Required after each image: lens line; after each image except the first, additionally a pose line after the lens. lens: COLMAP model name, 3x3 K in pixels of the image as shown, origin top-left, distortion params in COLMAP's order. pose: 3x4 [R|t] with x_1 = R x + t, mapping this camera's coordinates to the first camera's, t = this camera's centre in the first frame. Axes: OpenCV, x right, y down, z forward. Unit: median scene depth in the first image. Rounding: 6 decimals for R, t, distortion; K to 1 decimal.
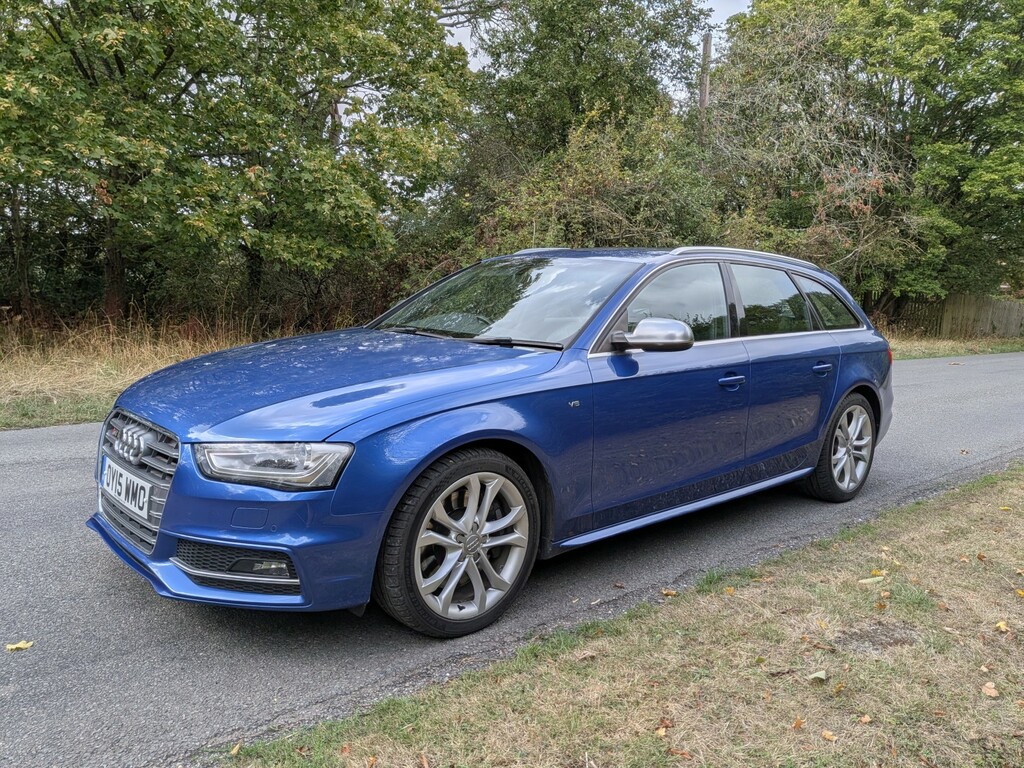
lens RADIAL K [[923.1, 0, 526.7], [0, 923.1, 397.0], [0, 0, 1]] dist [0.082096, -0.153532]
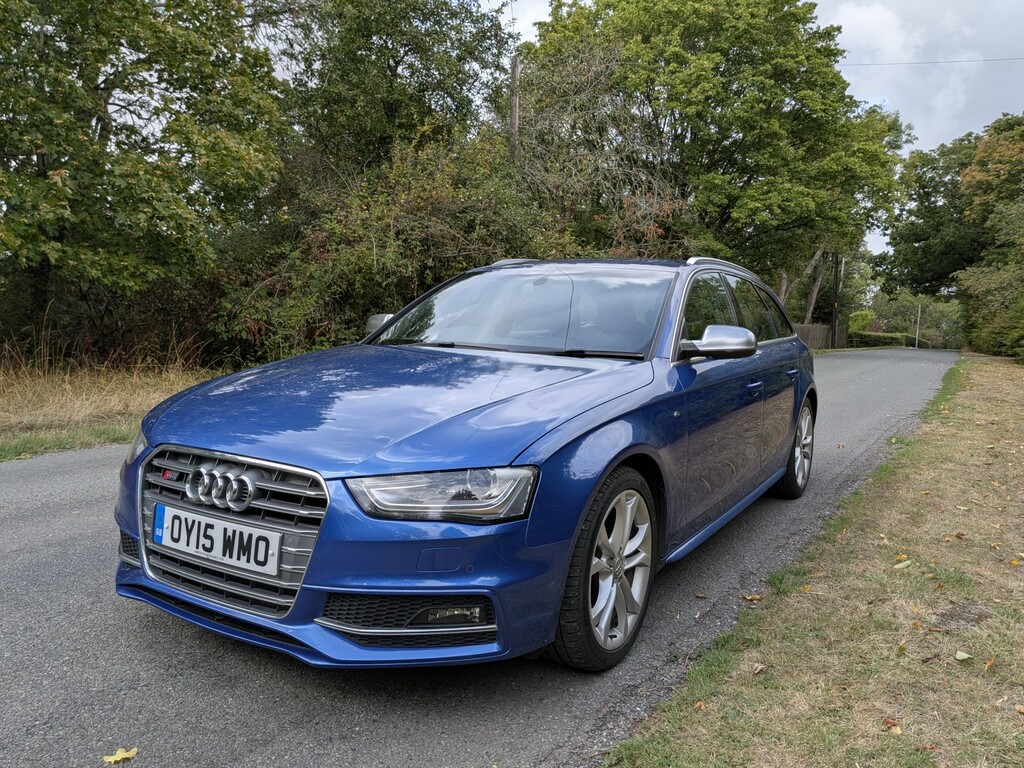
lens RADIAL K [[901.1, 0, 561.2], [0, 901.1, 411.6], [0, 0, 1]] dist [0.128865, -0.258884]
pose [[0.949105, -0.047363, 0.311378, -0.182884], [0.048938, 0.998798, 0.002756, -0.001517], [-0.311134, 0.012623, 0.950282, 0.068300]]
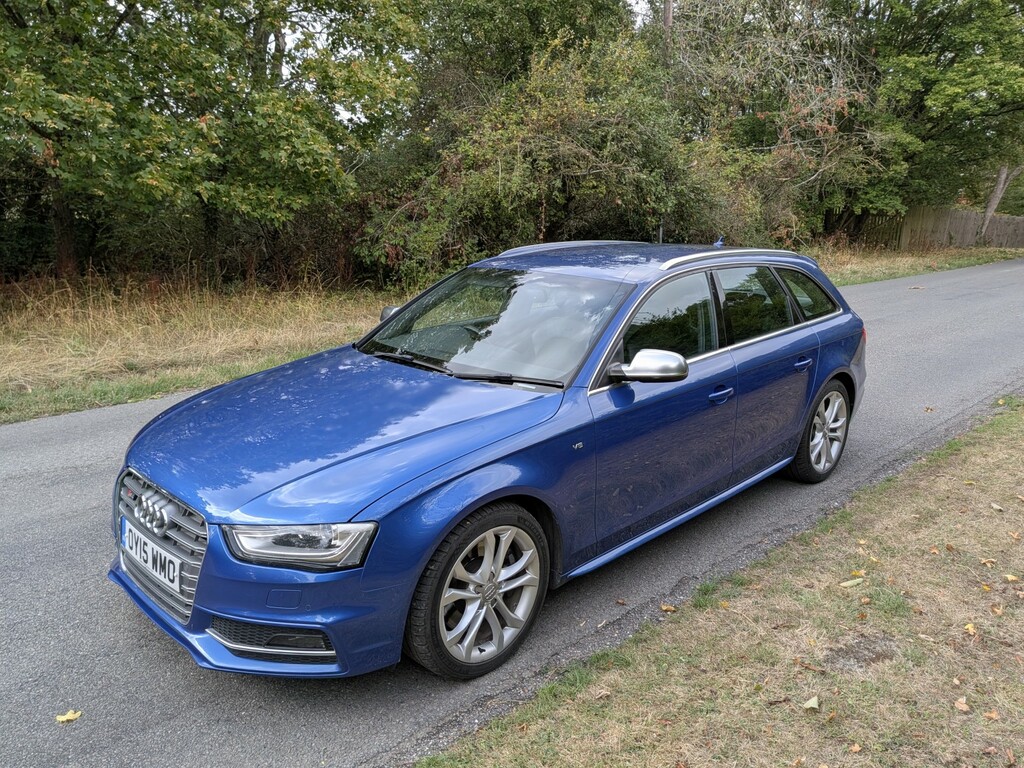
lens RADIAL K [[922.4, 0, 537.6], [0, 922.4, 436.3], [0, 0, 1]] dist [0.073432, -0.144880]
pose [[0.997797, -0.041081, 0.052084, -0.024248], [0.032862, 0.988161, 0.149860, -0.081720], [-0.057624, -0.147818, 0.987334, -0.010635]]
